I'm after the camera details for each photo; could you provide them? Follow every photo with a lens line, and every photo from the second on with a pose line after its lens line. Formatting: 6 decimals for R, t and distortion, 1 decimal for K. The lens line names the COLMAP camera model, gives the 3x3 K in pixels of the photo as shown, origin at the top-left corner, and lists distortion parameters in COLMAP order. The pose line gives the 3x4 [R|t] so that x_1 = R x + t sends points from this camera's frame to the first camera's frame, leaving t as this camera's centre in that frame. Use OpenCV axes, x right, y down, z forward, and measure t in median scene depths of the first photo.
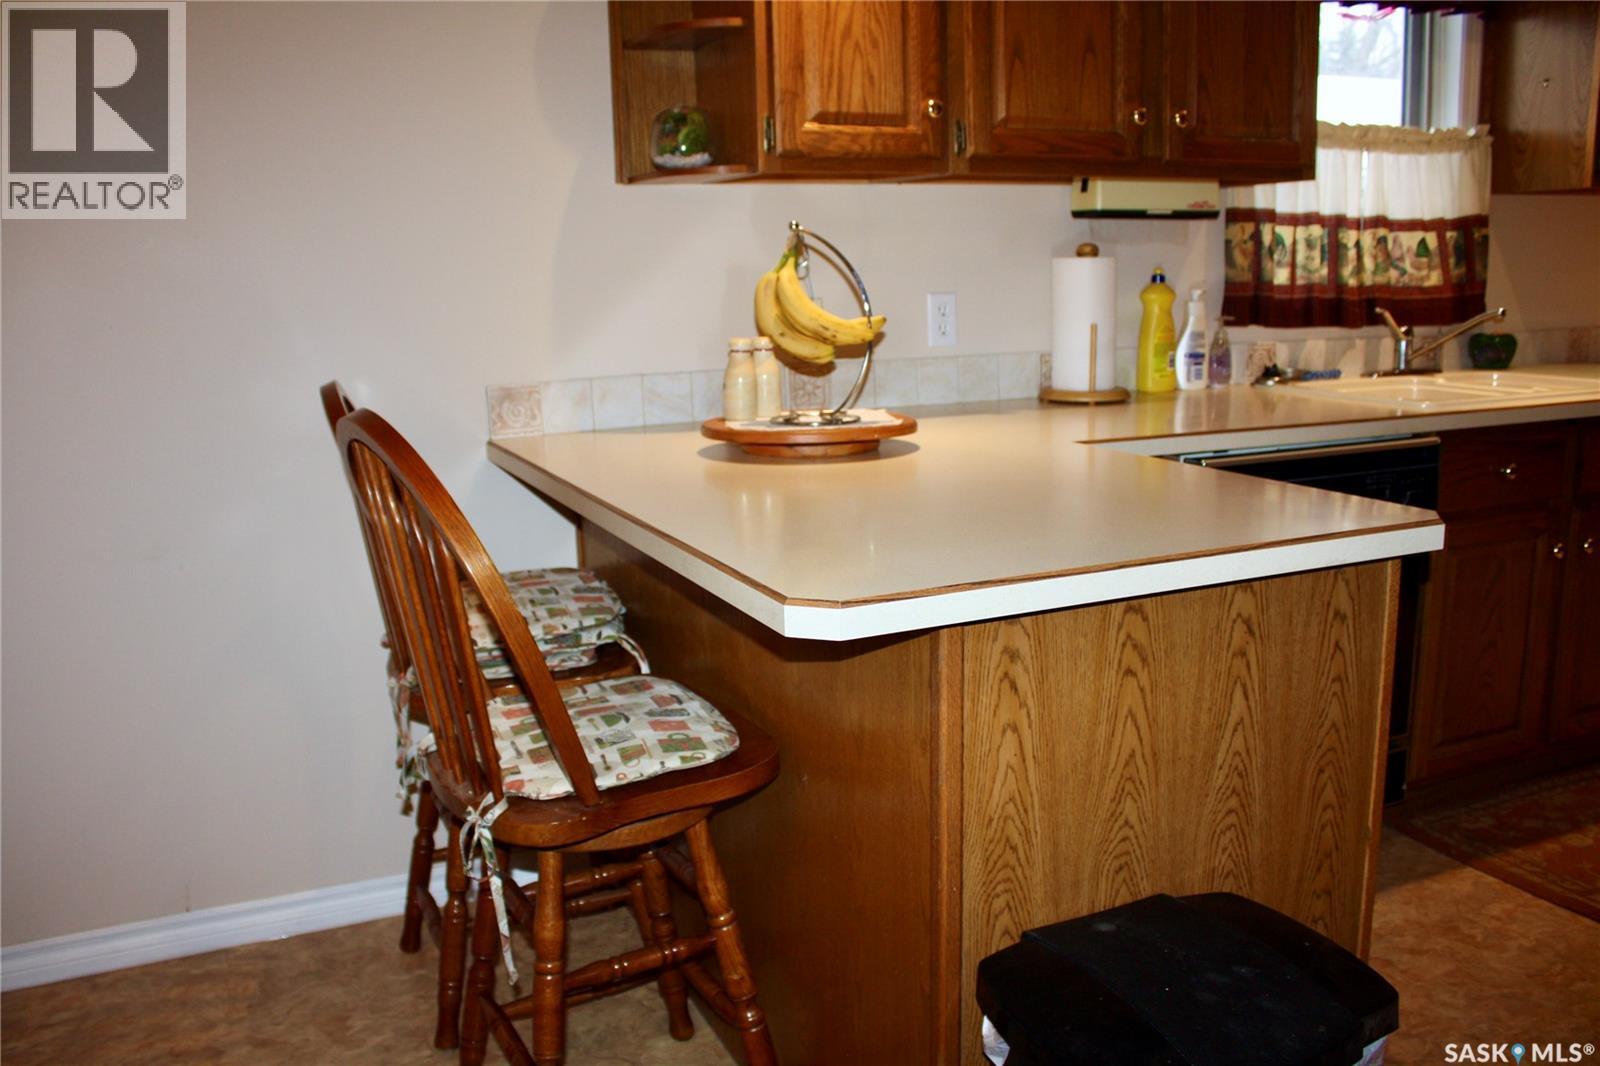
lens RADIAL K [[1331.1, 0, 775.3], [0, 1331.1, 541.0], [0, 0, 1]] dist [-0.161490, 0.140236]
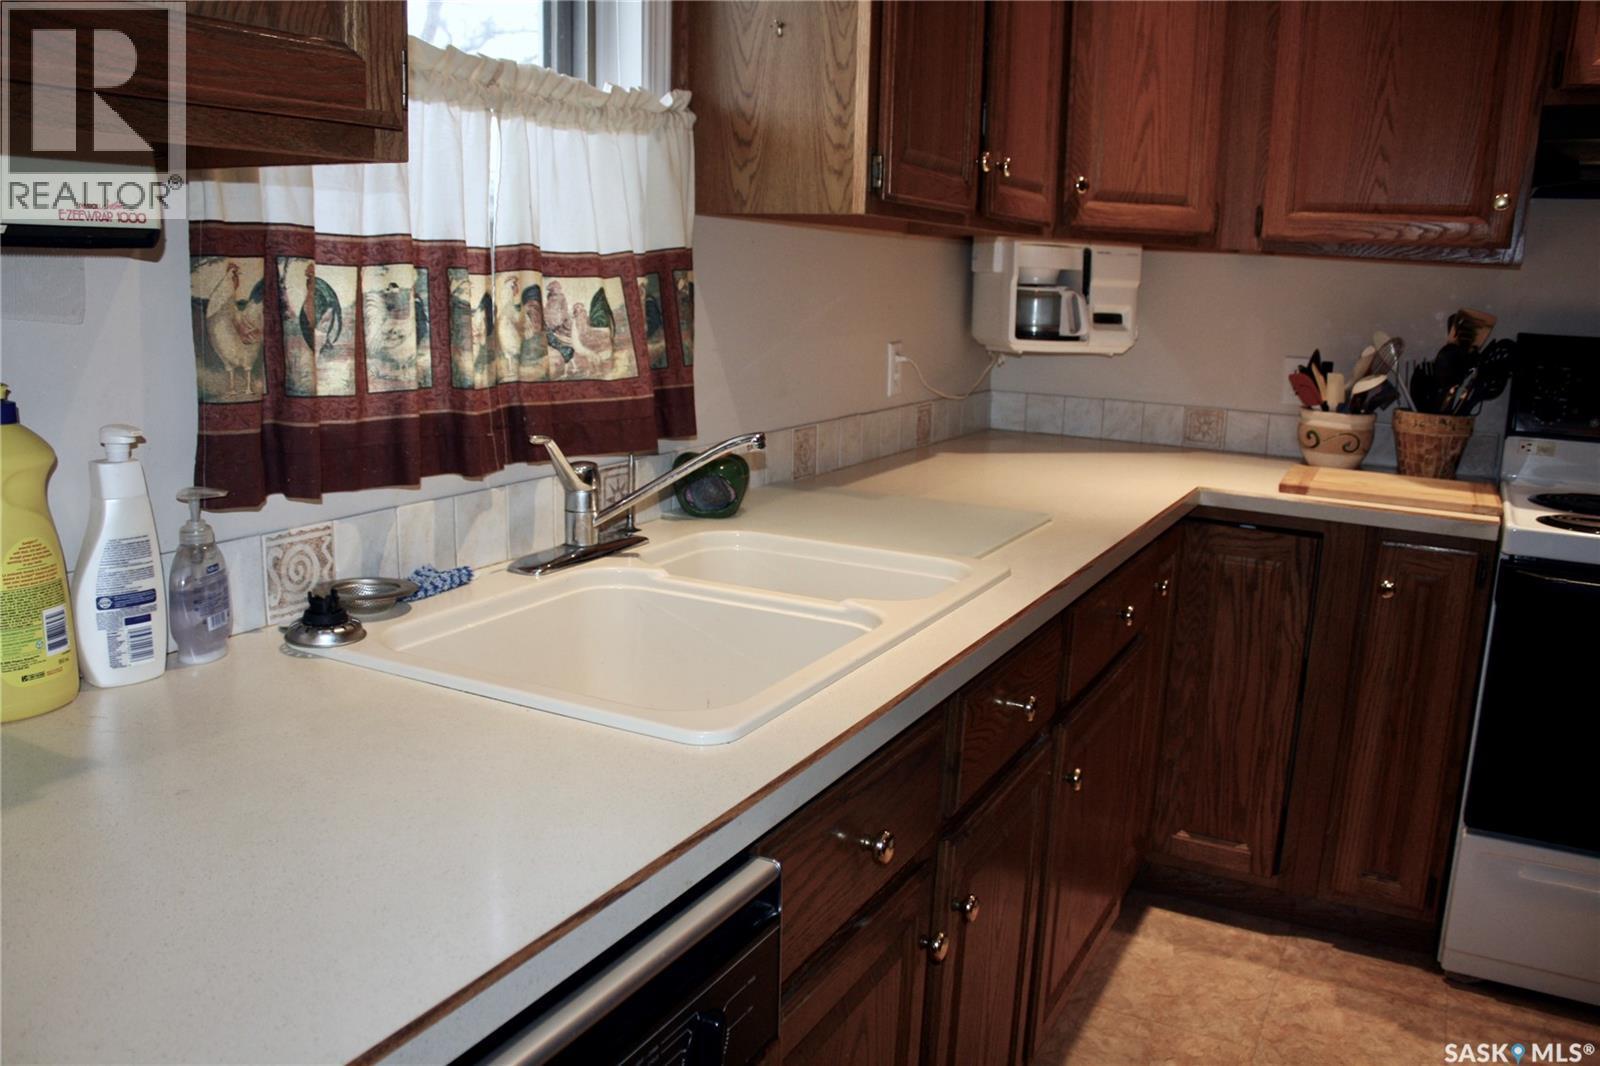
lens RADIAL K [[1331.1, 0, 775.3], [0, 1331.1, 541.0], [0, 0, 1]] dist [-0.161490, 0.140236]
pose [[0.779599, -0.077609, 0.621451, 0.221926], [0.075976, 0.996683, 0.029159, -0.147710], [-0.621653, 0.024483, 0.782910, 0.548199]]
